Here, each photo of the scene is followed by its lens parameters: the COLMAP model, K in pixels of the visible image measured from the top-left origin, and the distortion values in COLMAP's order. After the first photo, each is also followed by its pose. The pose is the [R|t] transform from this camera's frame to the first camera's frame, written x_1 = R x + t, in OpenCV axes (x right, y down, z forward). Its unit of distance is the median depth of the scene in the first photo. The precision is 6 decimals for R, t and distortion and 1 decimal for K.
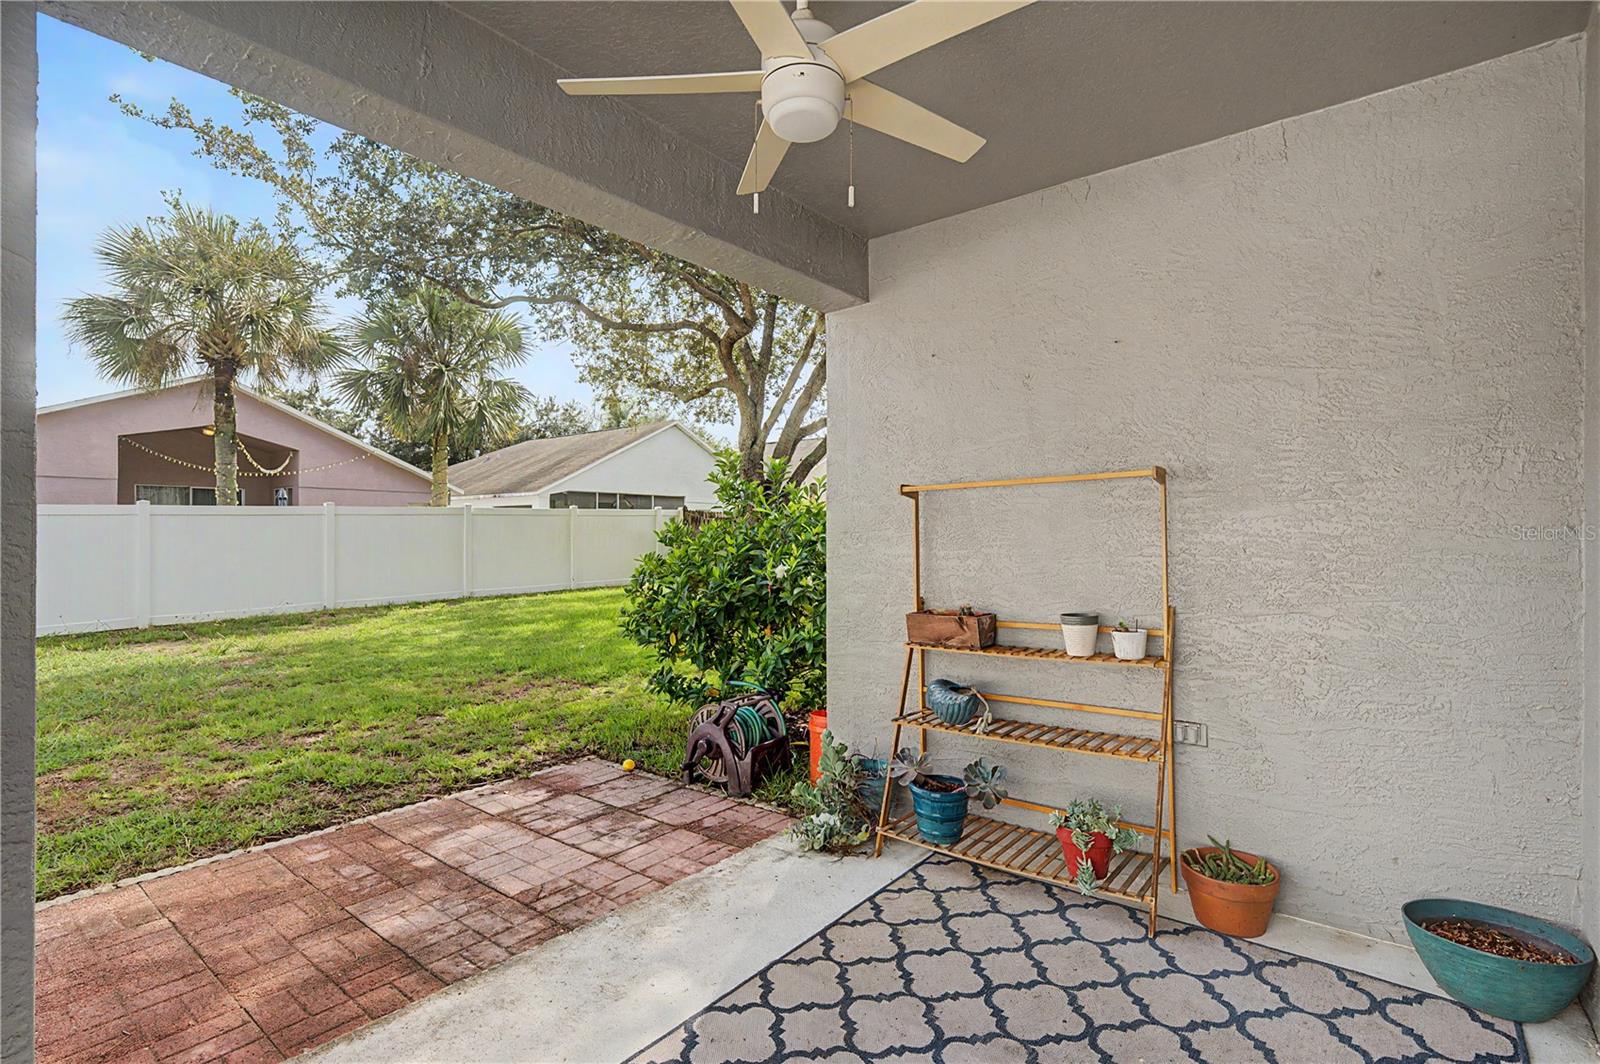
lens RADIAL K [[763.4, 0, 800.0], [0, 763.4, 532.0], [0, 0, 1]] dist [0.003544, -0.001470]
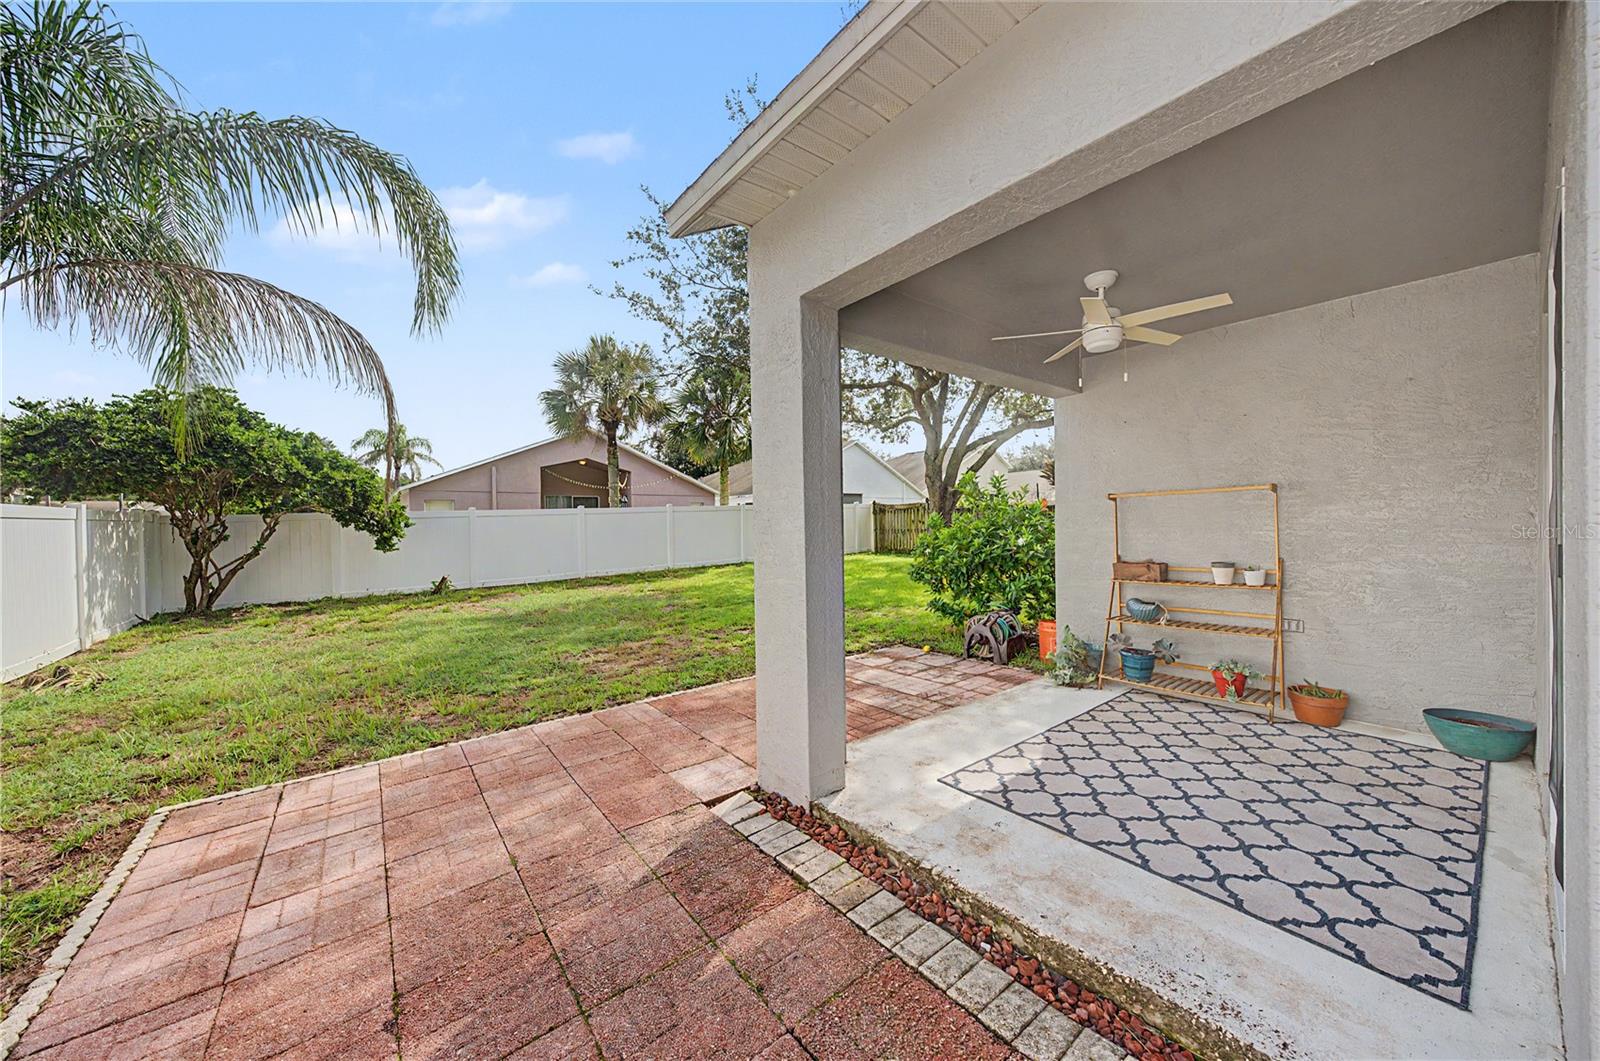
lens RADIAL K [[561.3, 0, 798.8], [0, 561.3, 526.3], [0, 0, 1]] dist [-0.001945, 0.000161]
pose [[0.972811, -0.011166, -0.231331, -0.300024], [0.014496, 0.999814, 0.012702, -0.012211], [0.231146, -0.015710, 0.972792, -0.529243]]
